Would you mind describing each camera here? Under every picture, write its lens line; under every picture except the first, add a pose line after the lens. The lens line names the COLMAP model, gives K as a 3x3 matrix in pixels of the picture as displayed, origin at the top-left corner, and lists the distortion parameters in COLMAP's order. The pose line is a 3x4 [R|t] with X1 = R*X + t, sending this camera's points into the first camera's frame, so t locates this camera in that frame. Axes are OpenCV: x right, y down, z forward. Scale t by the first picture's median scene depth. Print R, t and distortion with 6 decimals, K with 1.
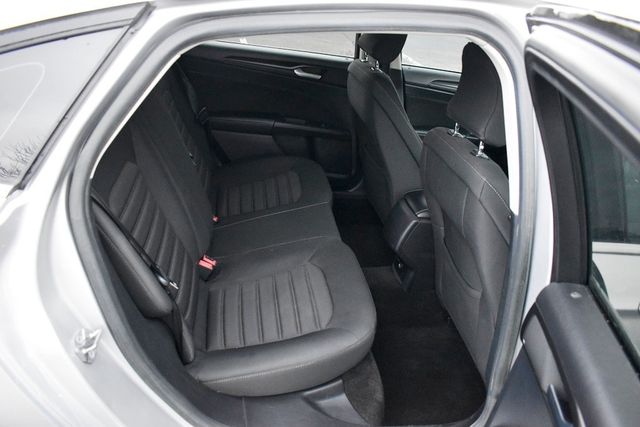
lens RADIAL K [[496.7, 0, 324.2], [0, 496.7, 216.4], [0, 0, 1]] dist [-0.100321, 0.017877]
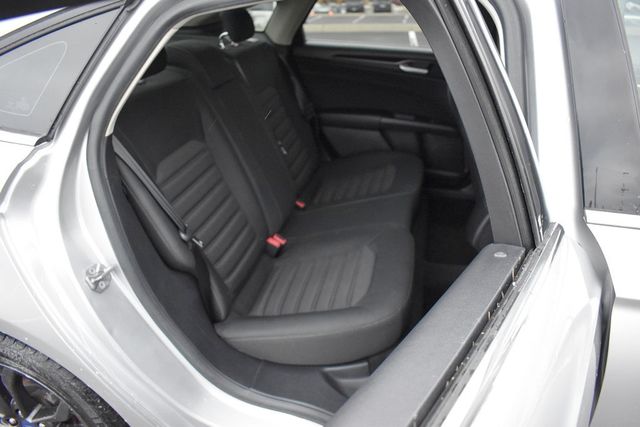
lens RADIAL K [[496.7, 0, 326.8], [0, 496.7, 210.9], [0, 0, 1]] dist [-0.100321, 0.017877]
pose [[0.930436, 0.041365, -0.364113, 0.277086], [-0.058906, 0.997570, -0.037197, 0.069440], [0.361690, 0.056058, 0.930612, 0.047790]]
